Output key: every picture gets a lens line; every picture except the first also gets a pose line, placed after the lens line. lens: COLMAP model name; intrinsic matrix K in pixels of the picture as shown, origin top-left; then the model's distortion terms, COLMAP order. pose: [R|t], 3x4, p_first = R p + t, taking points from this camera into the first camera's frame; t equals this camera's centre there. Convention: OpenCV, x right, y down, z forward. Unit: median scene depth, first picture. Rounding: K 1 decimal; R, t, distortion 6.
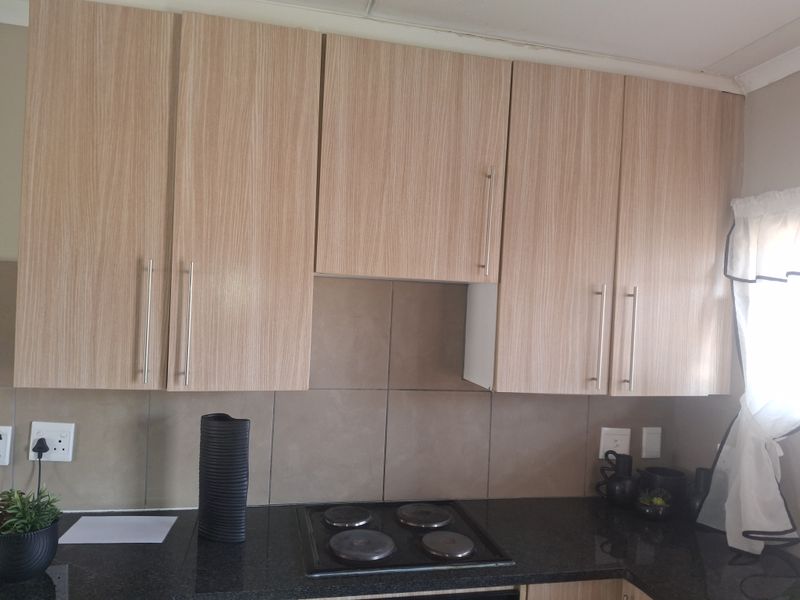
lens RADIAL K [[598.8, 0, 385.8], [0, 598.8, 301.7], [0, 0, 1]] dist [-0.008645, -0.004563]
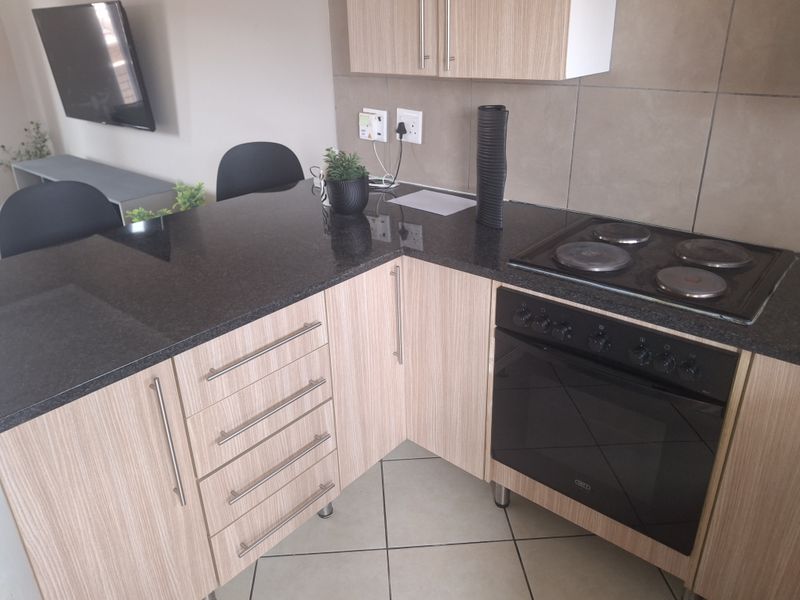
lens RADIAL K [[592.0, 0, 402.6], [0, 592.0, 285.1], [0, 0, 1]] dist [-0.008136, -0.006432]
pose [[0.612802, 0.266308, -0.744012, 0.429730], [0.041877, 0.929239, 0.367099, 0.092425], [0.789126, -0.256116, 0.558288, 0.228654]]
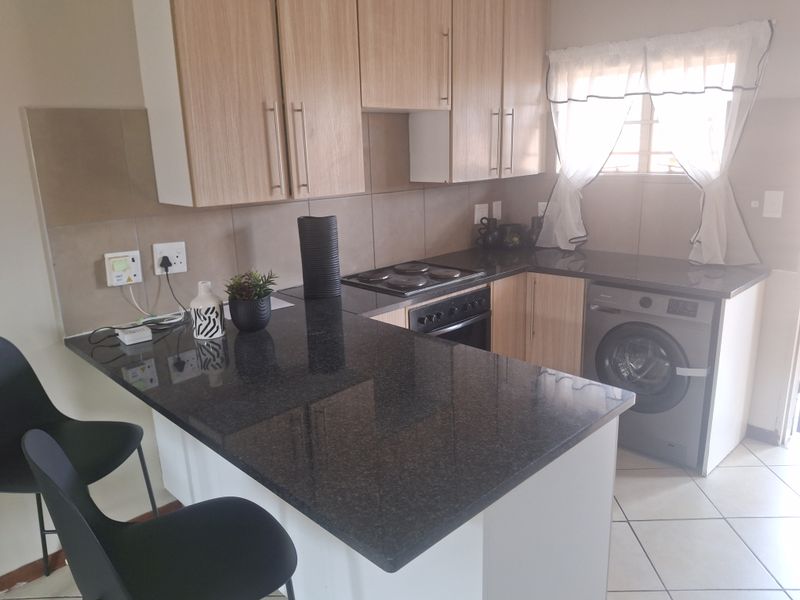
lens RADIAL K [[597.9, 0, 400.0], [0, 597.9, 300.0], [0, 0, 1]] dist [0.209572, -0.481651]
pose [[0.840546, -0.201334, 0.502938, -0.825919], [0.069715, 0.960856, 0.268133, 0.009231], [-0.537235, -0.190316, 0.821680, -0.331947]]
